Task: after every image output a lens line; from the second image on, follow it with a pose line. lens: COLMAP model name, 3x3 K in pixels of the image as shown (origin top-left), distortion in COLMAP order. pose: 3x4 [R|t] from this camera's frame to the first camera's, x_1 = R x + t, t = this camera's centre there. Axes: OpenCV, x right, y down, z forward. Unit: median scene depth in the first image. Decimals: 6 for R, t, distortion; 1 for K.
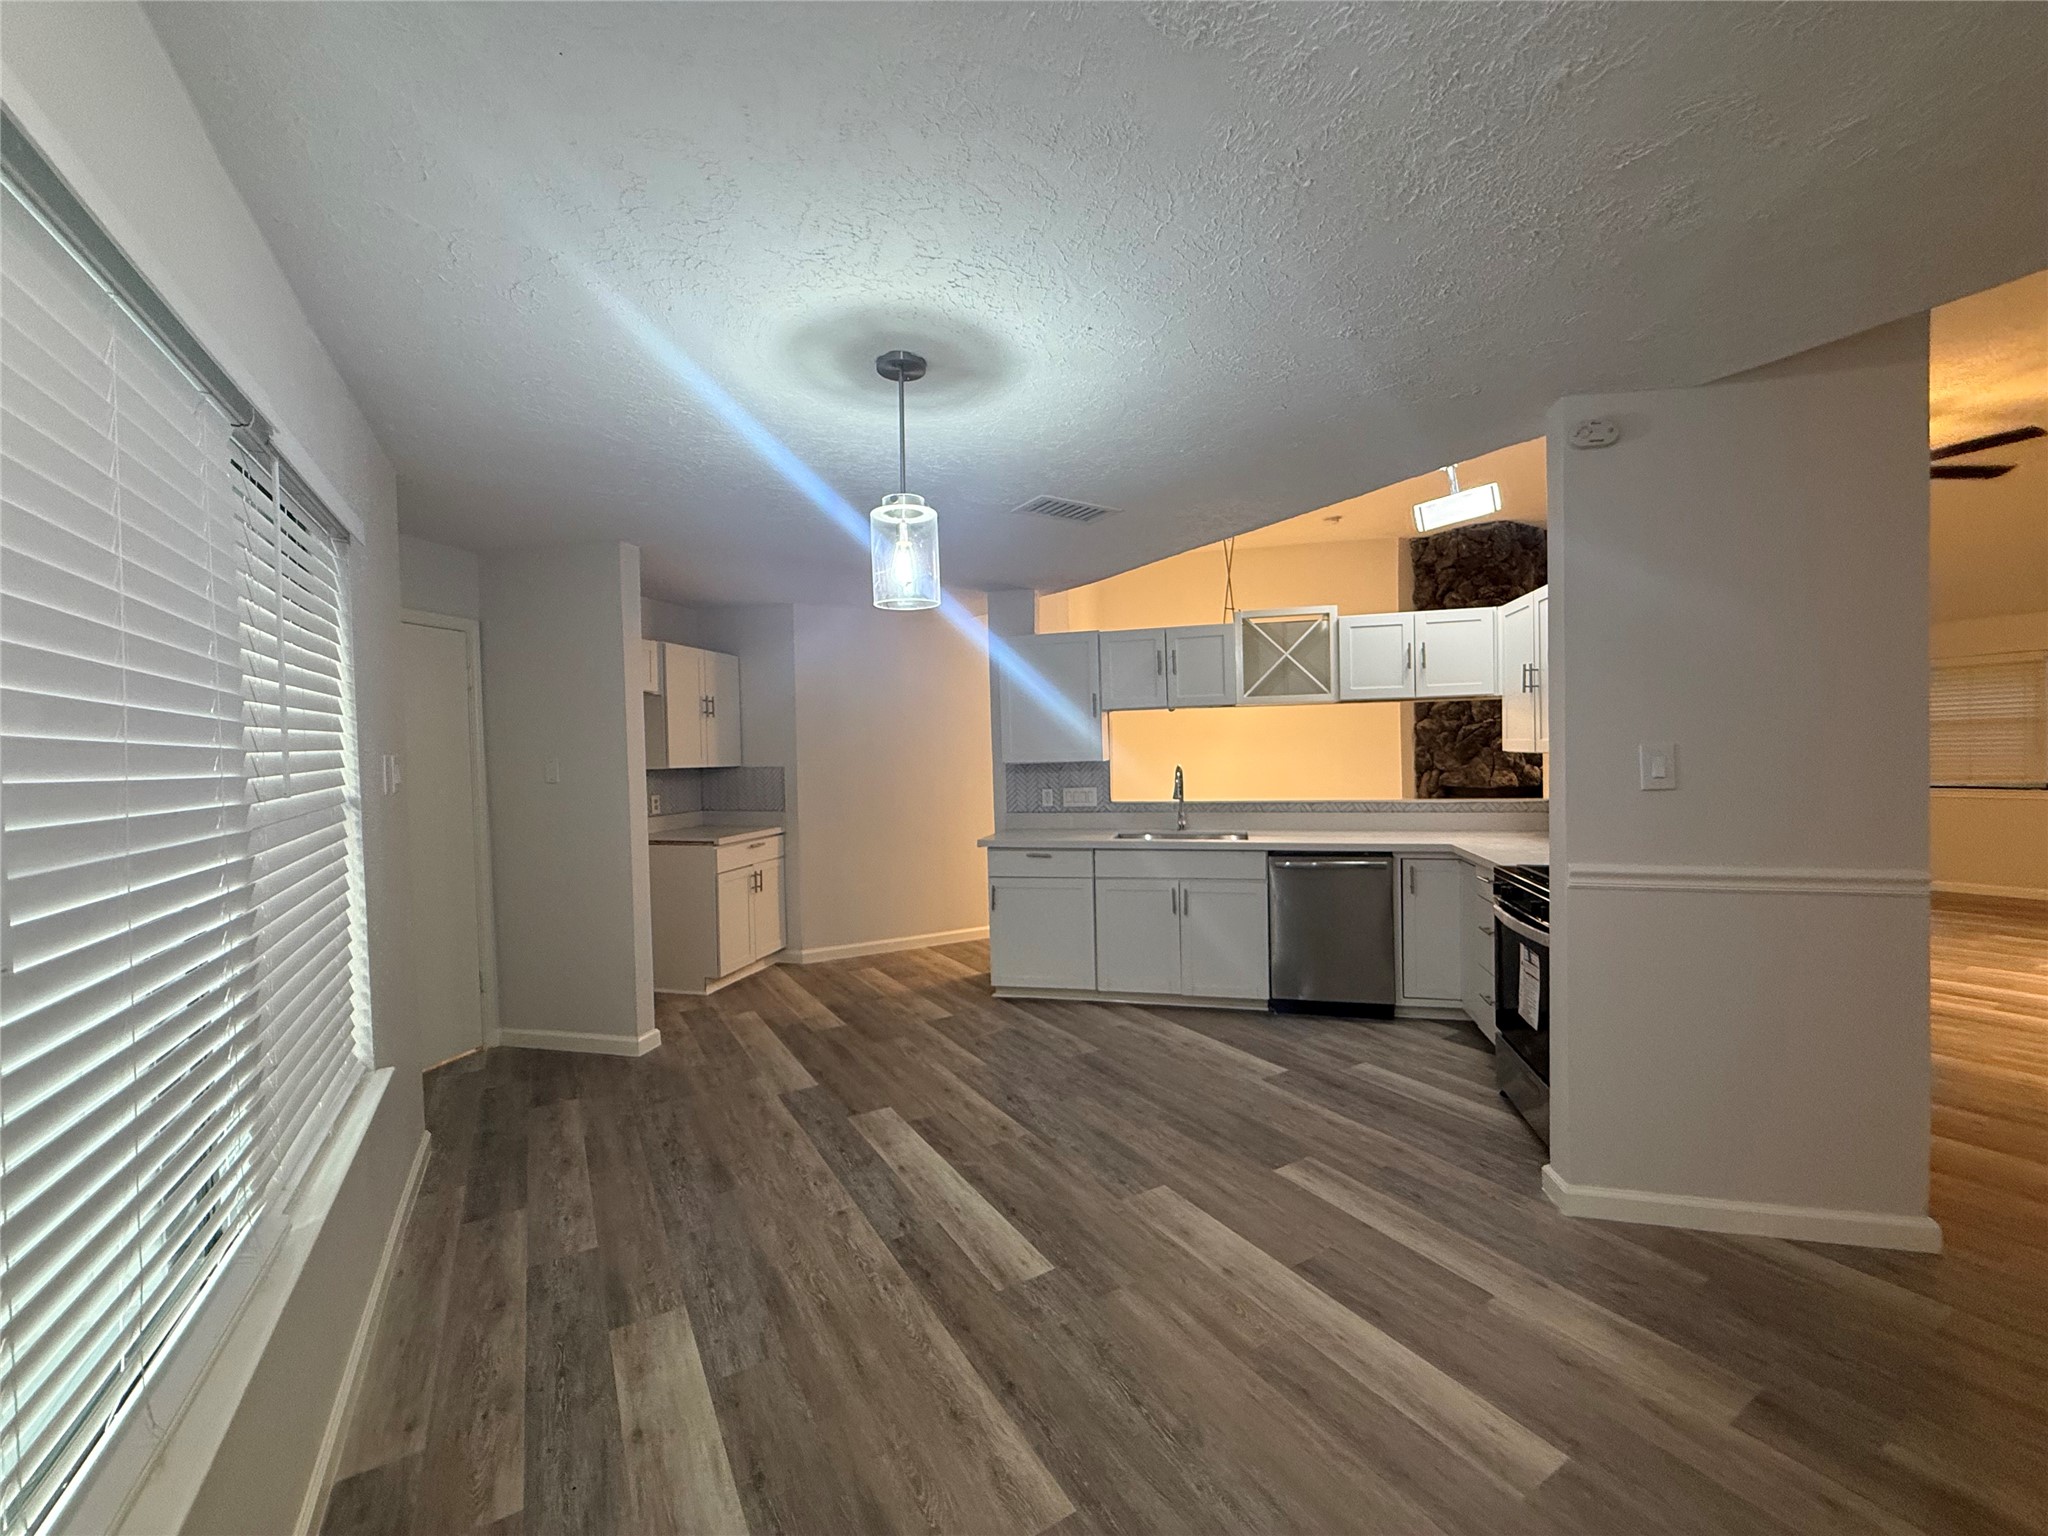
lens RADIAL K [[817.9, 0, 1024.0], [0, 817.9, 768.0], [0, 0, 1]] dist [0.001309, 0.000075]
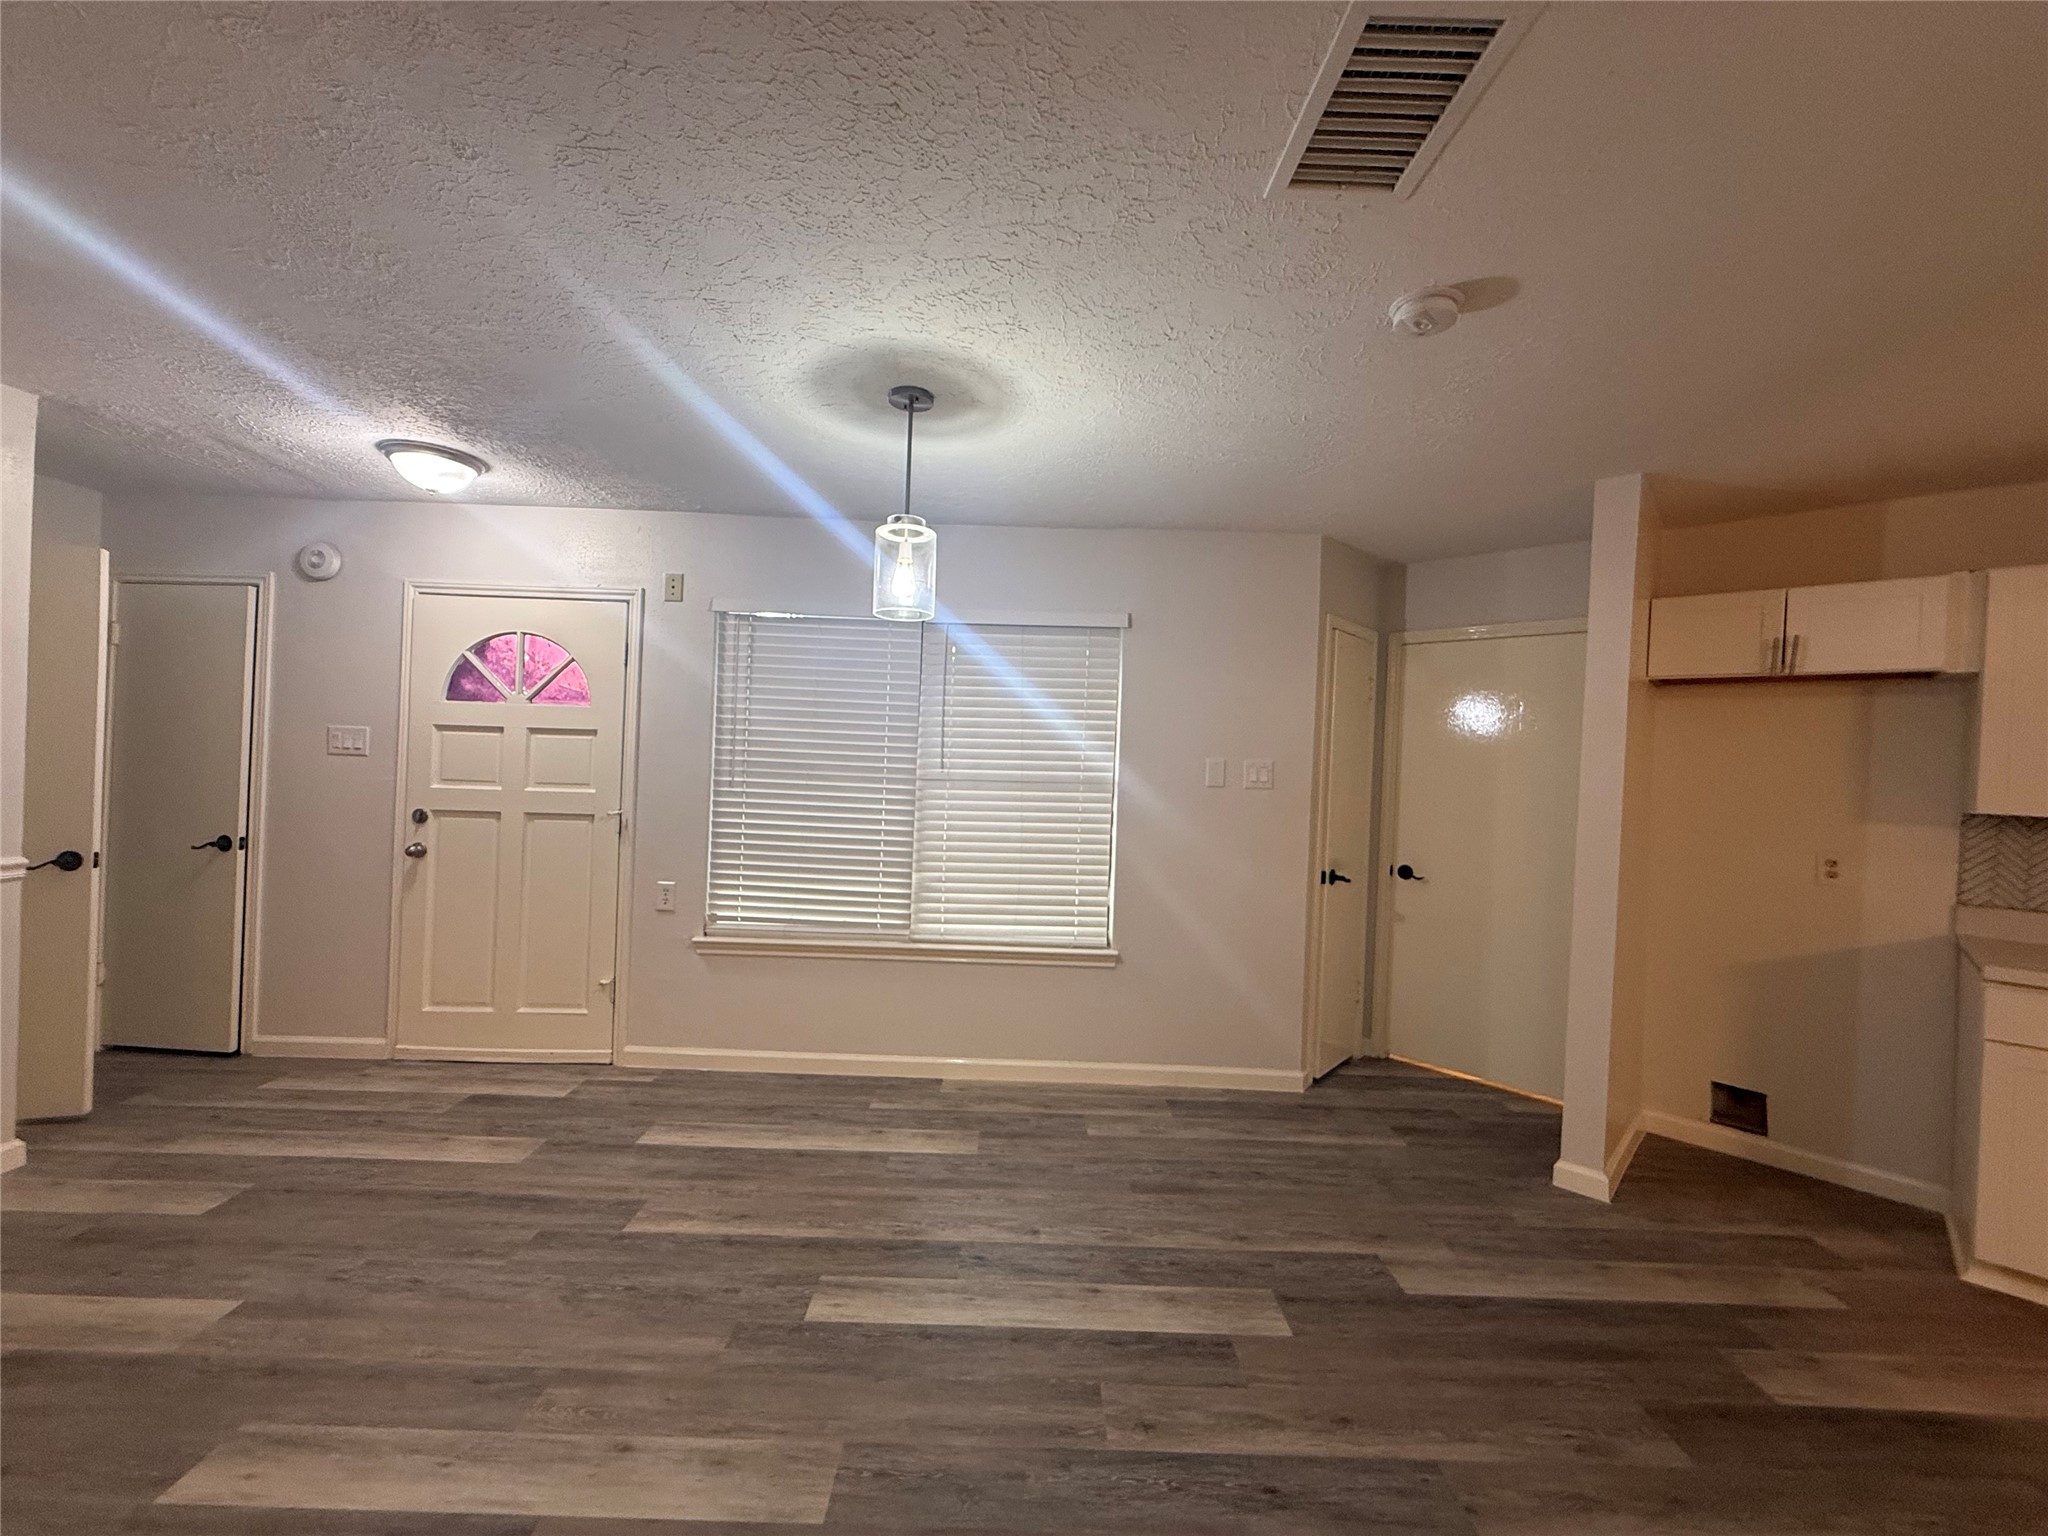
lens RADIAL K [[823.4, 0, 1018.3], [0, 823.4, 762.7], [0, 0, 1]] dist [0.003159, -0.000586]
pose [[-0.508593, 0.001192, -0.861006, 0.425778], [-0.047239, 0.998454, 0.029286, -0.023484], [0.859710, 0.055568, -0.507751, 0.992564]]
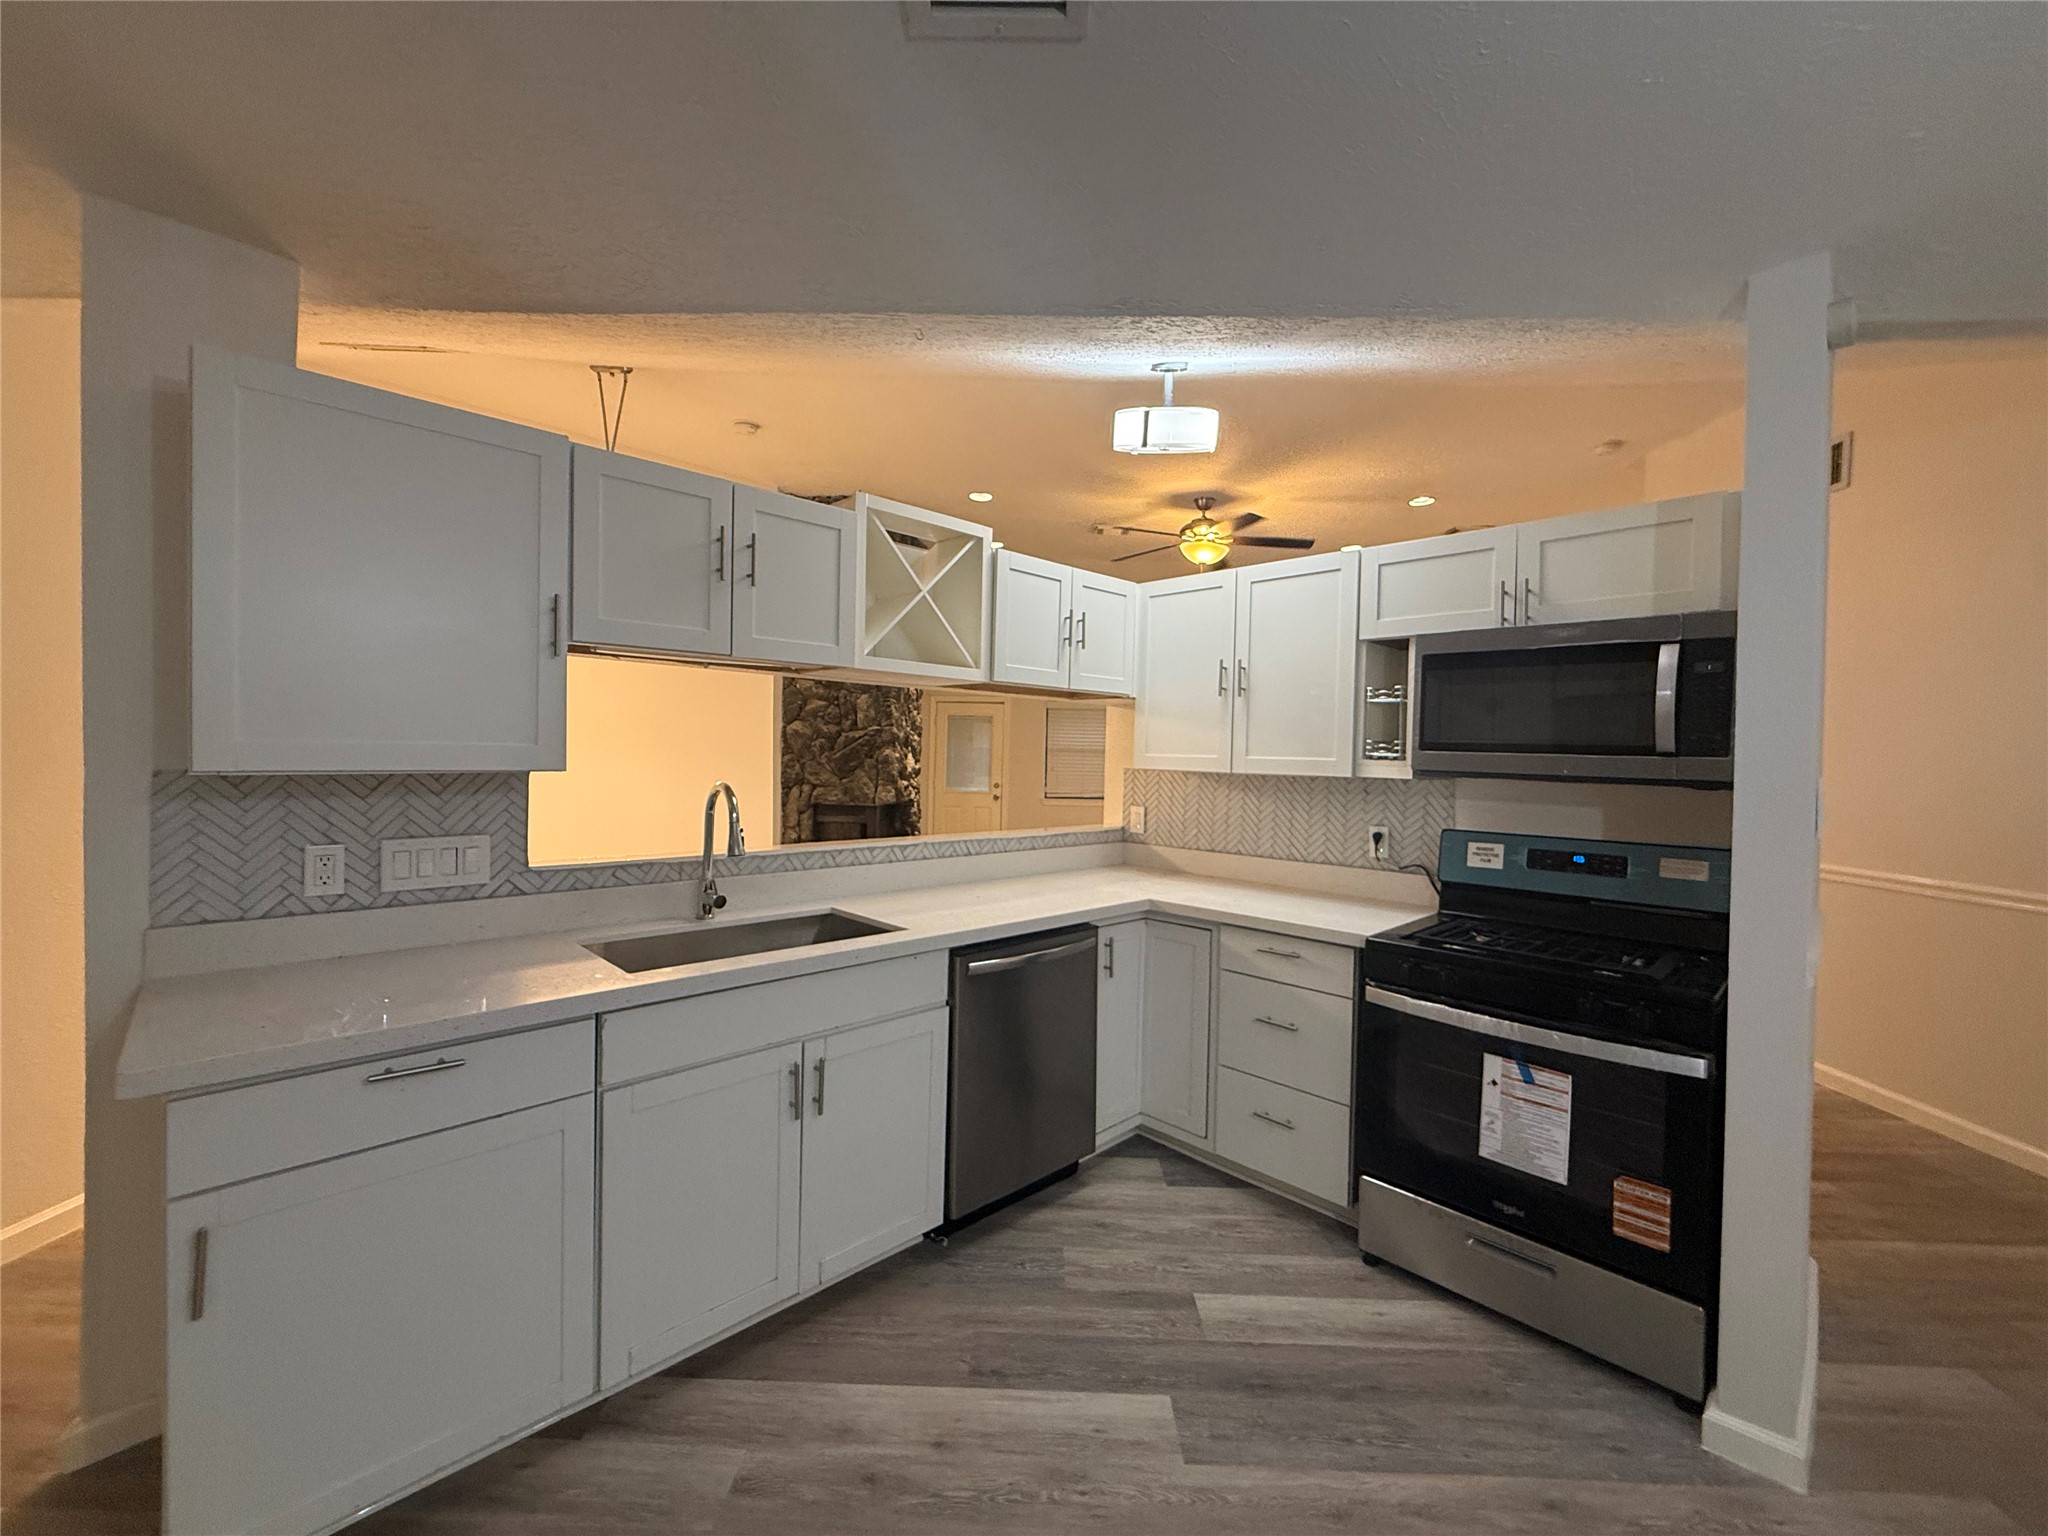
lens RADIAL K [[818.9, 0, 1020.6], [0, 818.9, 767.5], [0, 0, 1]] dist [0.000037, 0.000014]
pose [[0.533146, 0.020013, 0.845786, -0.155665], [-0.013240, 0.999795, -0.015312, -0.009359], [-0.845920, -0.003034, 0.533302, 0.784308]]
